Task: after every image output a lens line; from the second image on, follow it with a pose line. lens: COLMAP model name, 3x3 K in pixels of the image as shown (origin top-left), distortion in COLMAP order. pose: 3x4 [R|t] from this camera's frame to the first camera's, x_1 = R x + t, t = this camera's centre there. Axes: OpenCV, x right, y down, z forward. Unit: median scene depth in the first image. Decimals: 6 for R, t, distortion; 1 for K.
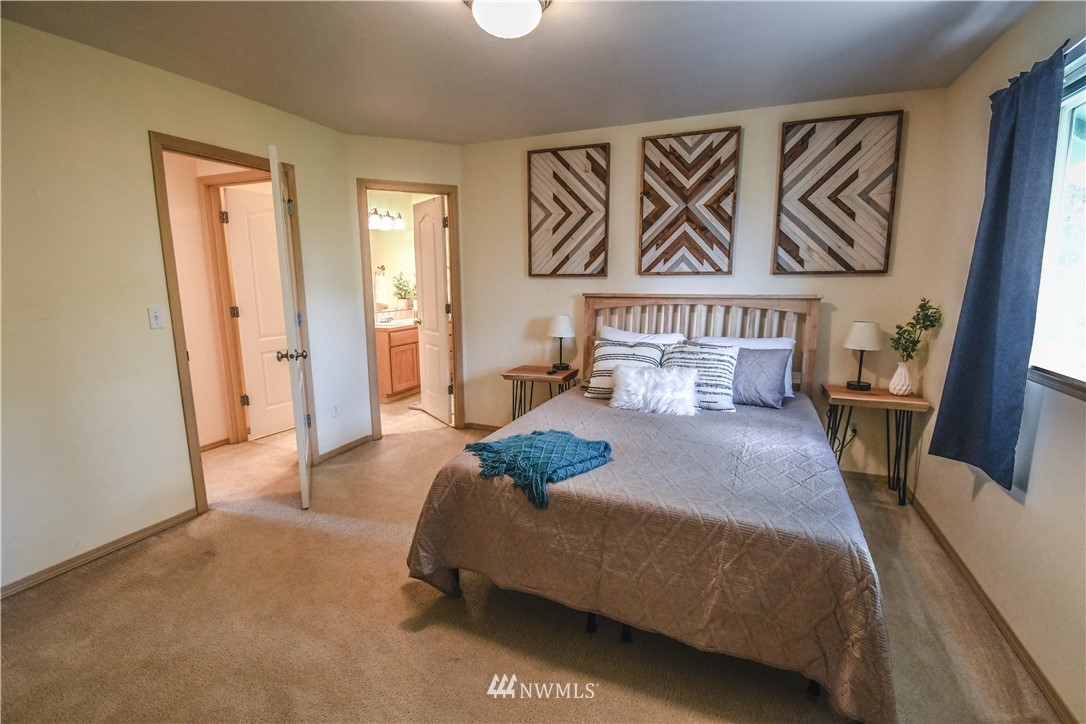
lens RADIAL K [[484.2, 0, 543.0], [0, 484.2, 362.0], [0, 0, 1]] dist [0.019359, -0.023914]
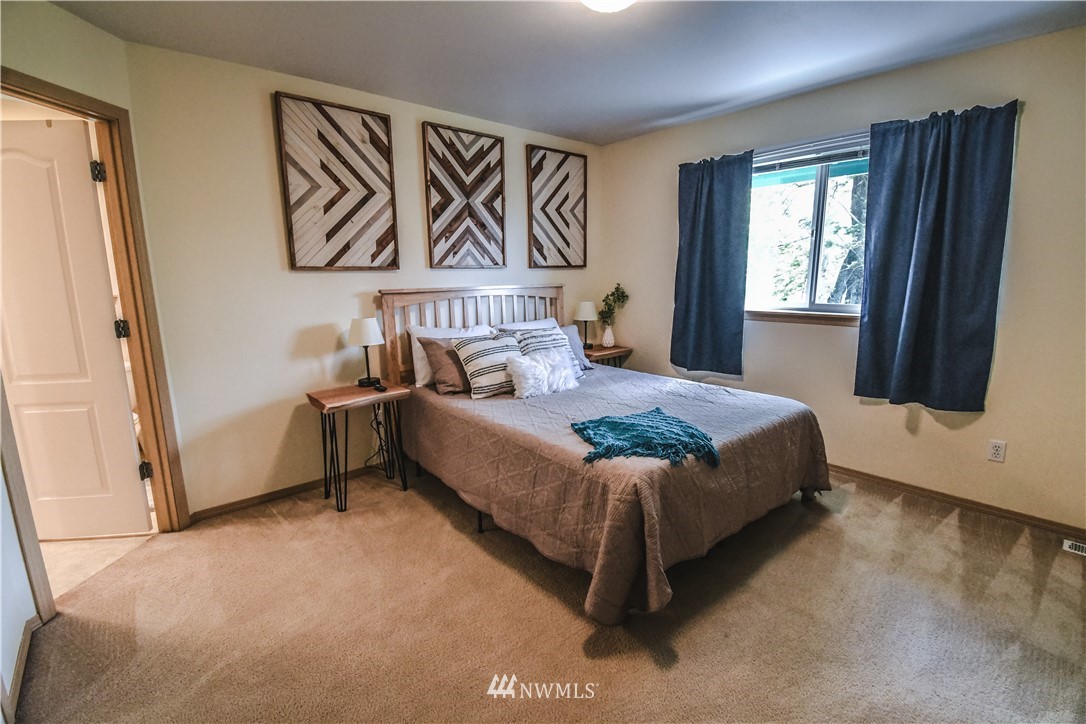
lens RADIAL K [[484.2, 0, 543.0], [0, 484.2, 362.0], [0, 0, 1]] dist [0.019359, -0.023914]
pose [[0.447352, -0.164614, 0.879078, -0.588810], [0.164291, 0.981314, 0.100152, -0.061638], [-0.879139, 0.099621, 0.466038, 0.404242]]
